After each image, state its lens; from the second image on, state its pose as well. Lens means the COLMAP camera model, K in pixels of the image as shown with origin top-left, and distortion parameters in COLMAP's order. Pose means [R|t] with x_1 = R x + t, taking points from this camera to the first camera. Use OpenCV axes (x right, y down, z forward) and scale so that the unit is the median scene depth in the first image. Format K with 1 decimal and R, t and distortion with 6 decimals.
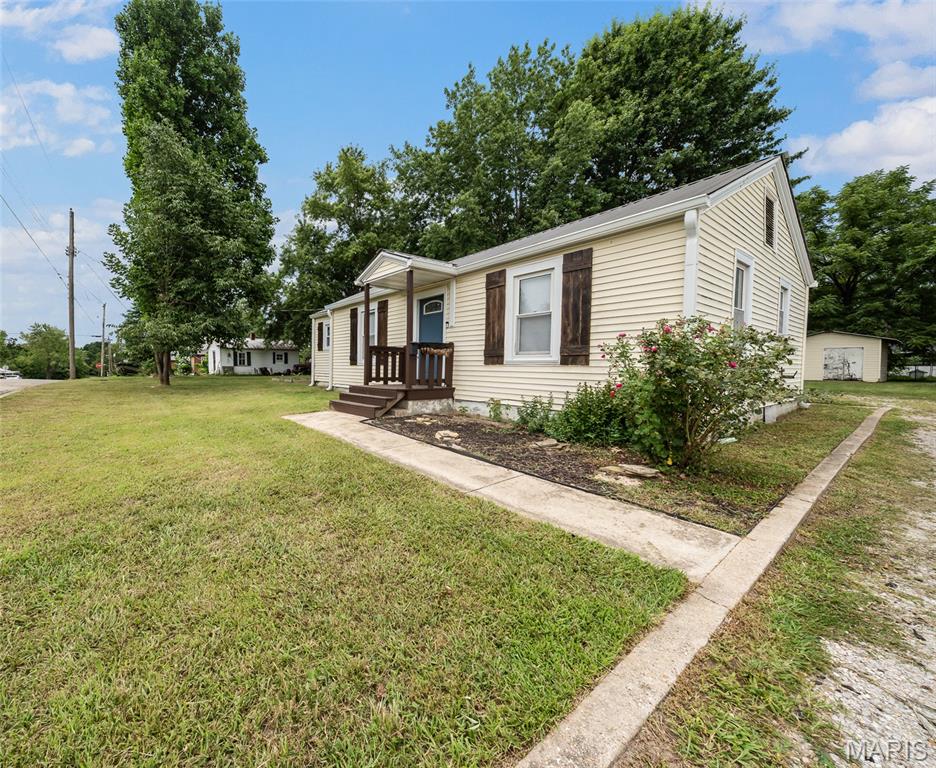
lens RADIAL K [[395.2, 0, 468.0], [0, 395.2, 384.0], [0, 0, 1]] dist [-0.000830, -0.000084]
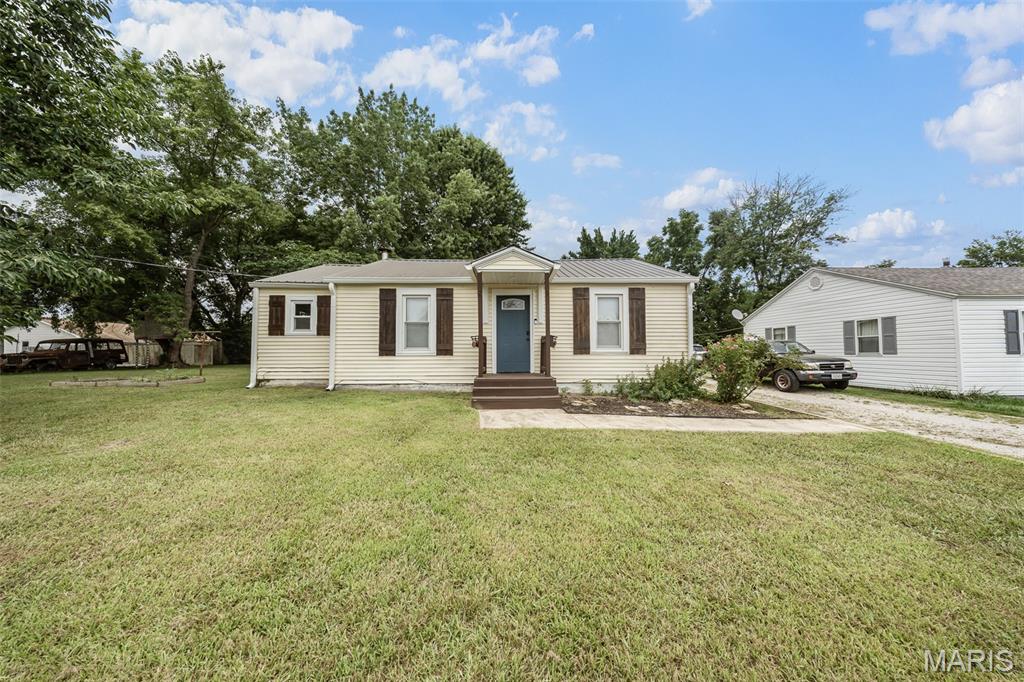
lens RADIAL K [[295.8, 0, 512.1], [0, 295.8, 348.0], [0, 0, 1]] dist [0.000129, -0.000006]
pose [[0.596236, 0.023665, 0.802460, -0.915799], [0.044246, 0.997077, -0.062280, -0.018432], [-0.801589, 0.072639, 0.593446, 0.597777]]
